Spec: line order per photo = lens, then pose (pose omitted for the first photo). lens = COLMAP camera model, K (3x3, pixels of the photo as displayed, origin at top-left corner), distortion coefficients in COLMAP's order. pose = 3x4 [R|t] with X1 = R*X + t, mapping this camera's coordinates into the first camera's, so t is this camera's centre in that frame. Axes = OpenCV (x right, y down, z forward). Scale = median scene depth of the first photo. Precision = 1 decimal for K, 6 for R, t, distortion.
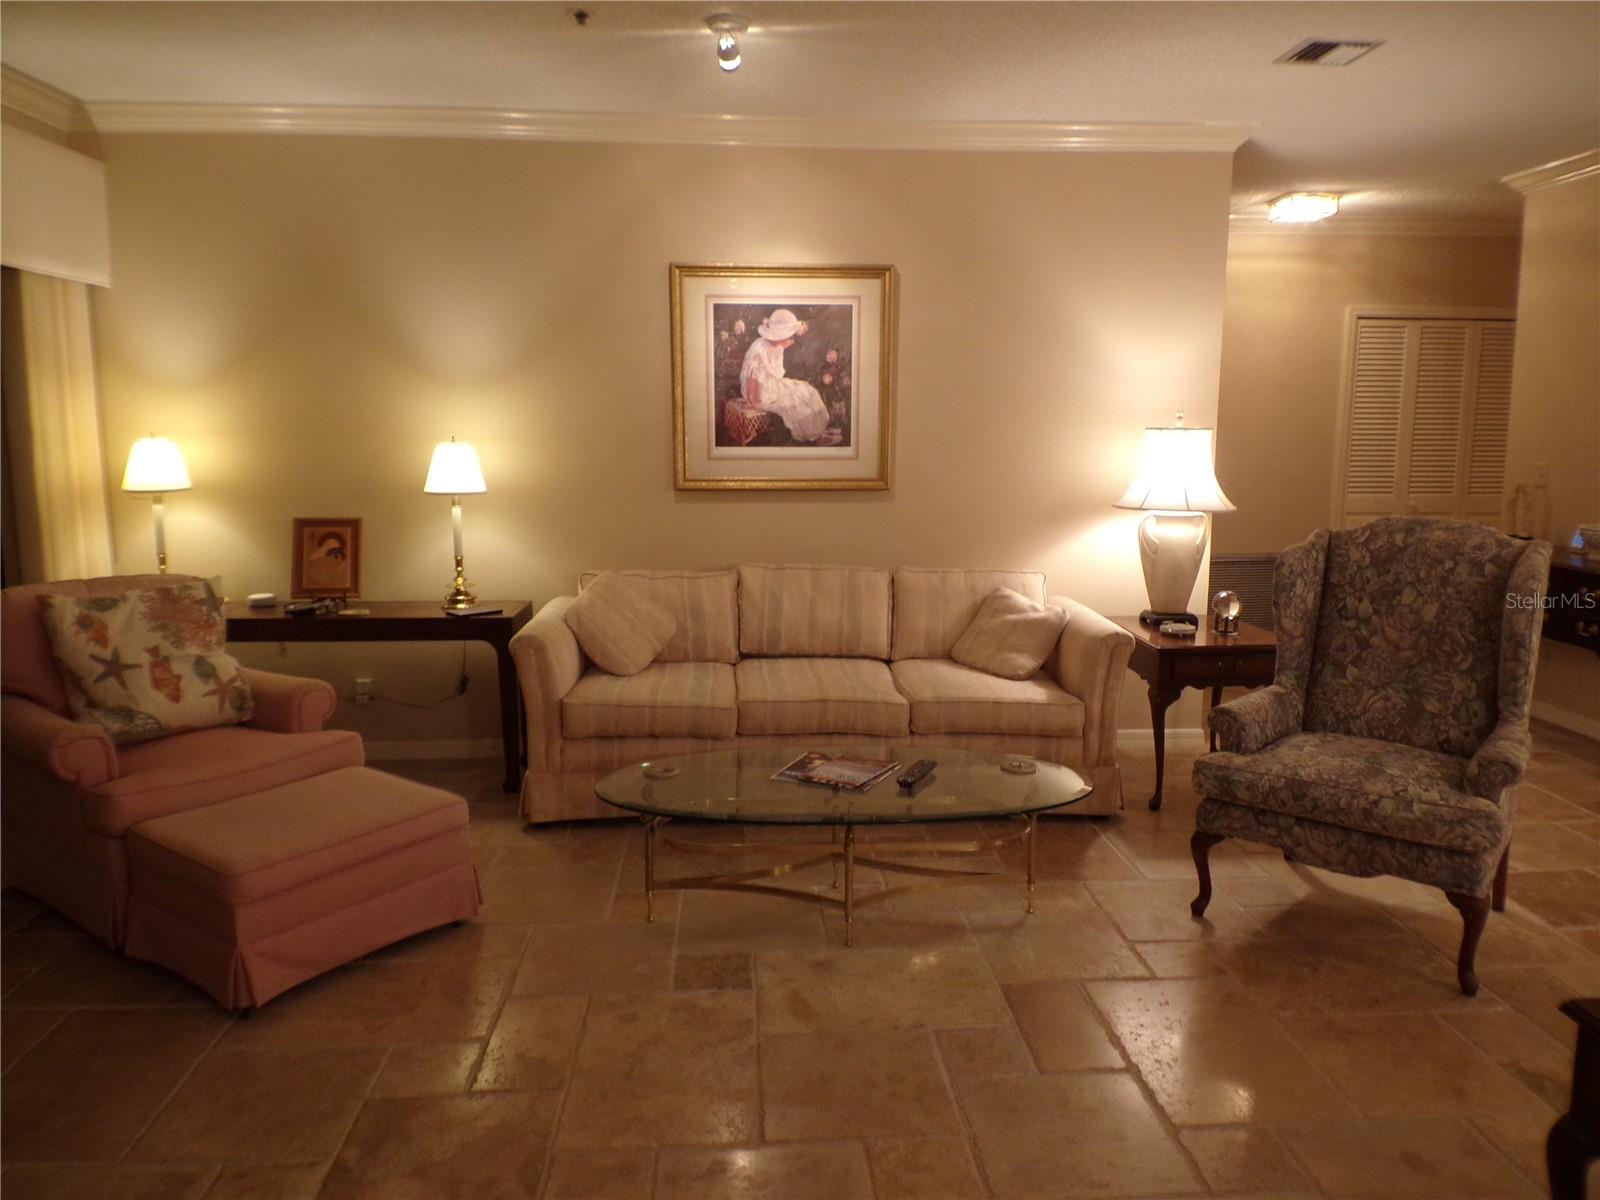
lens RADIAL K [[1116.4, 0, 800.4], [0, 1116.4, 597.1], [0, 0, 1]] dist [0.098577, -0.145300]
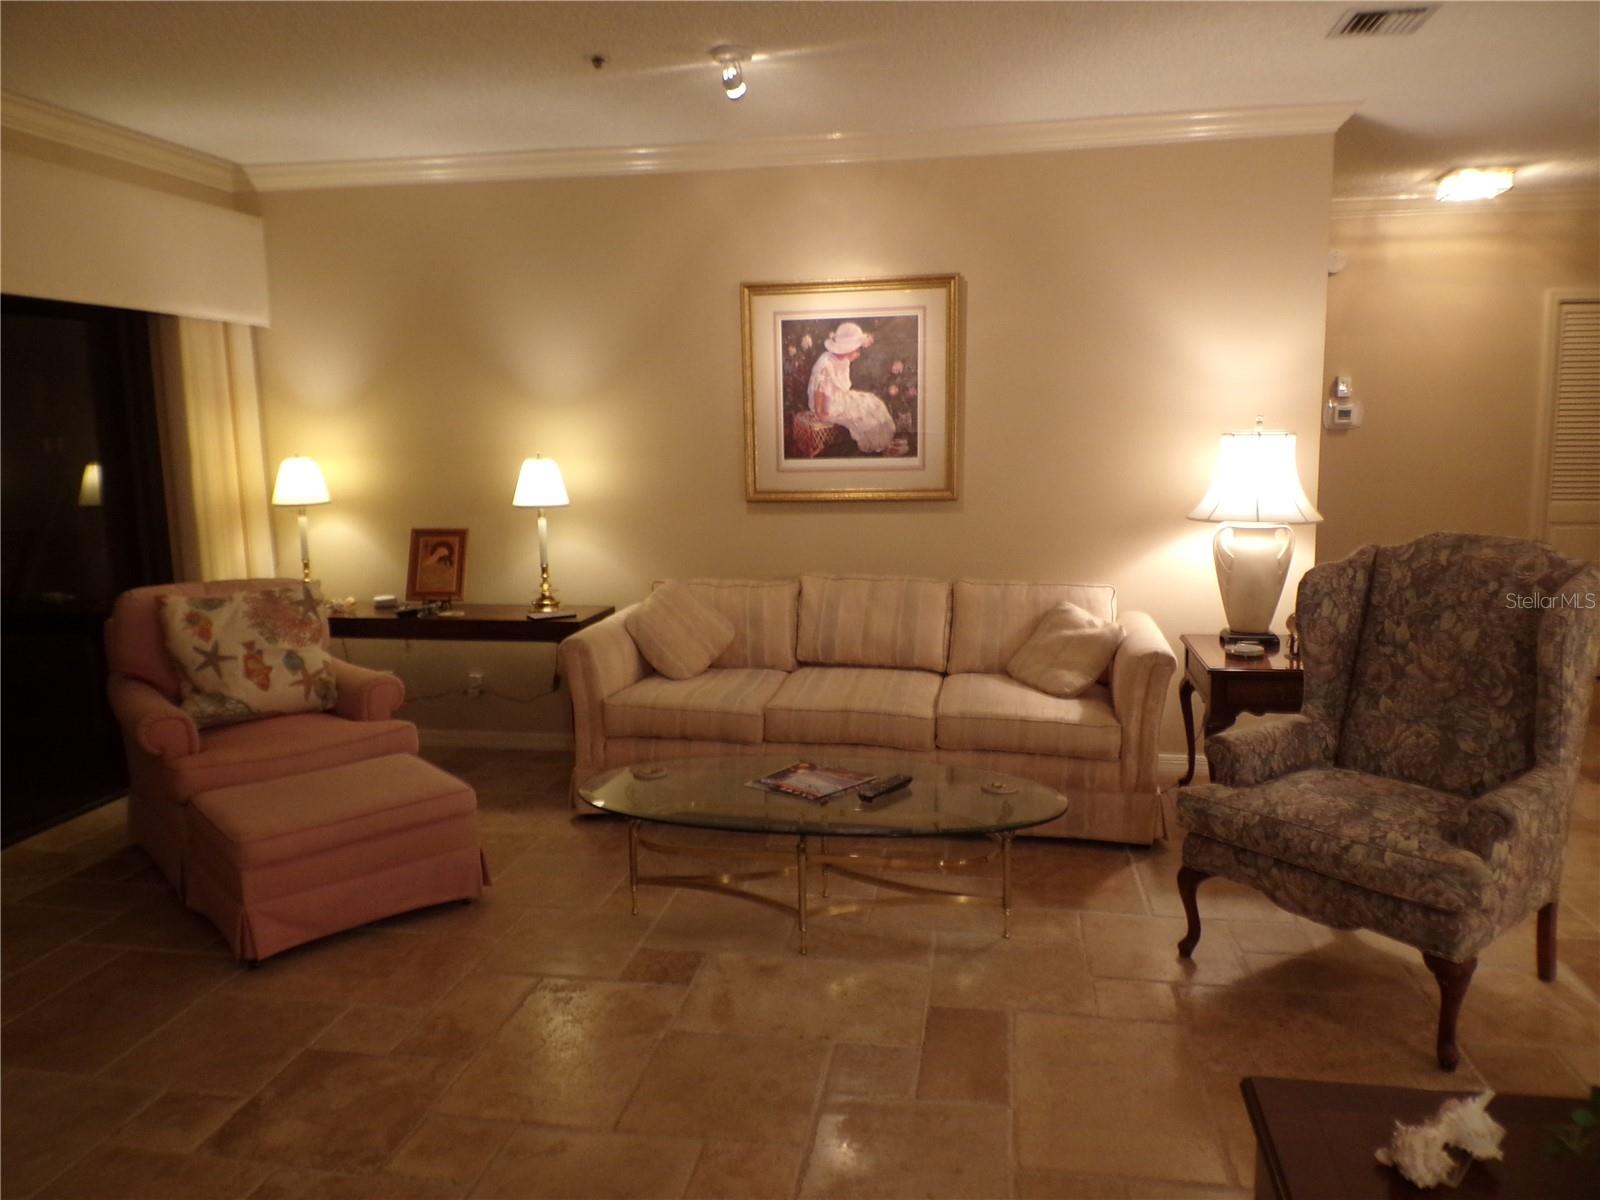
lens RADIAL K [[1116.4, 0, 800.1], [0, 1116.4, 597.9], [0, 0, 1]] dist [0.098577, -0.145300]
pose [[0.972251, 0.016723, -0.233340, 0.216434], [-0.017317, 0.999850, -0.000495, -0.008431], [0.233297, 0.004522, 0.972395, 0.008751]]
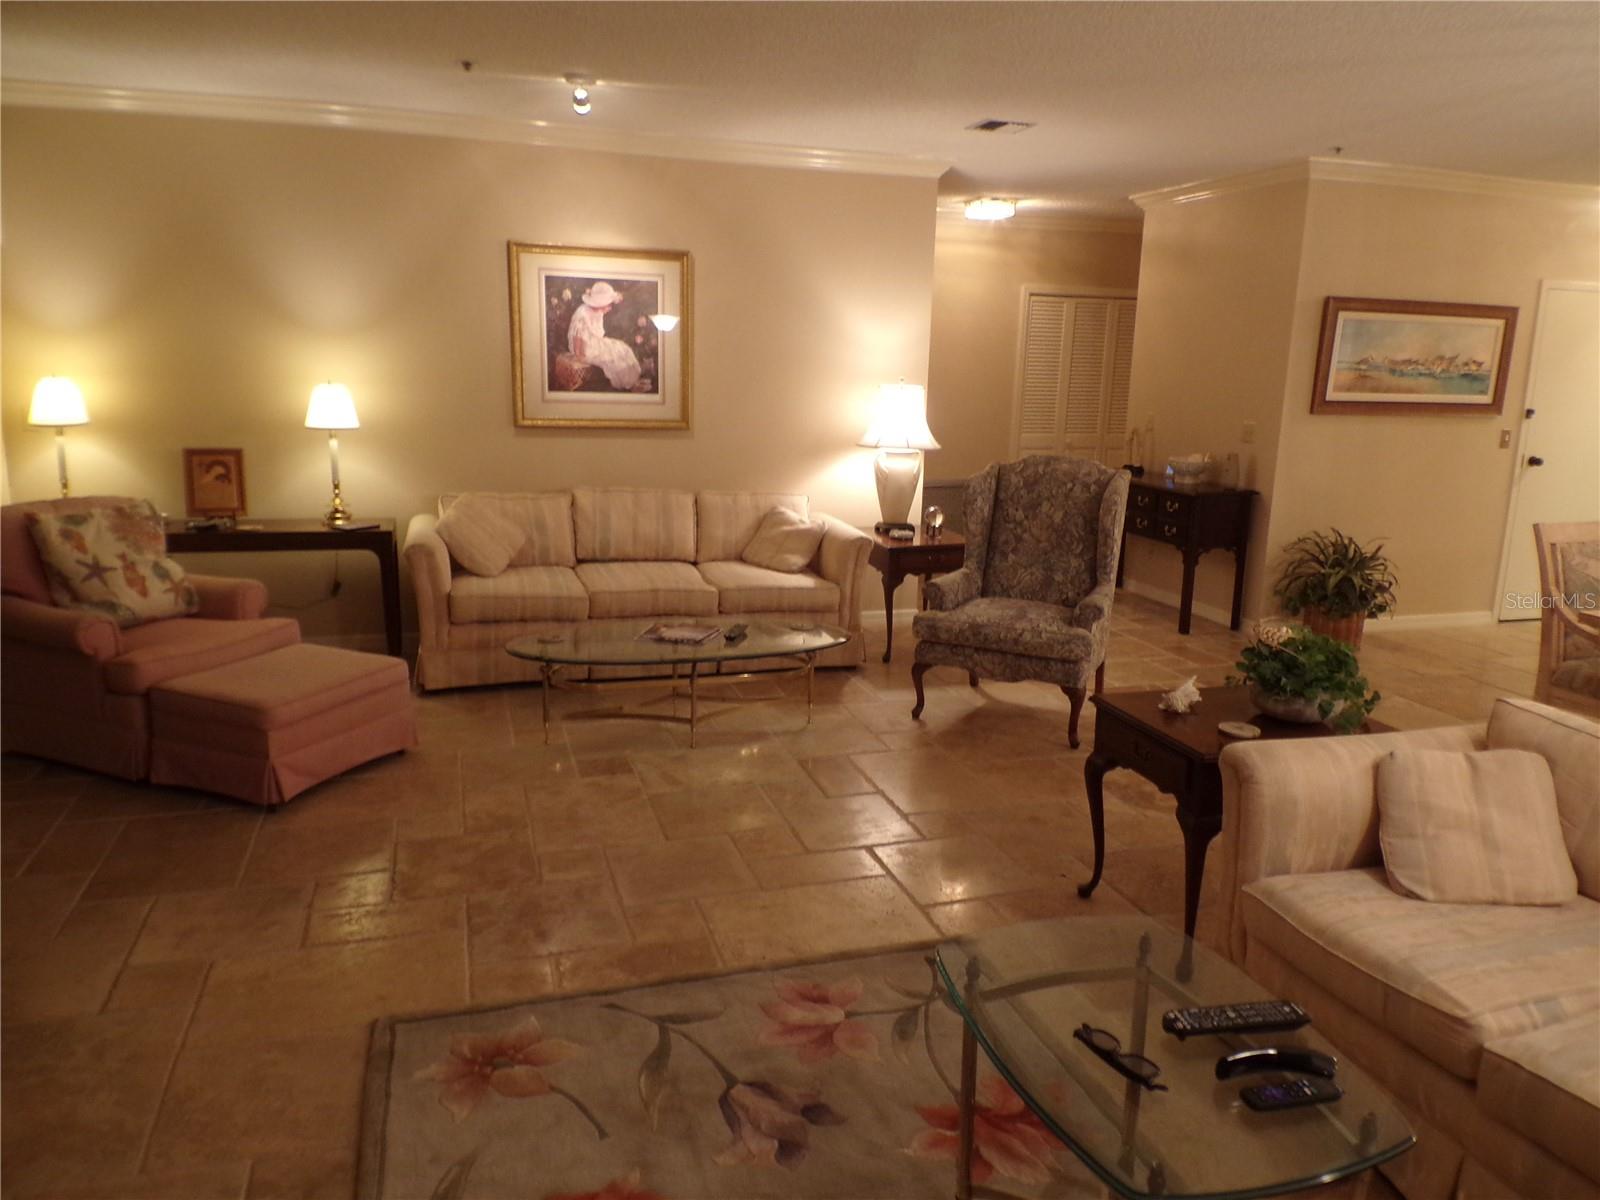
lens RADIAL K [[1116.4, 0, 801.4], [0, 1116.4, 603.0], [0, 0, 1]] dist [0.098577, -0.145300]
pose [[0.970925, -0.027370, 0.237814, -0.128460], [0.010691, 0.997409, 0.071145, 0.015304], [-0.239145, -0.066534, 0.968702, -0.345444]]
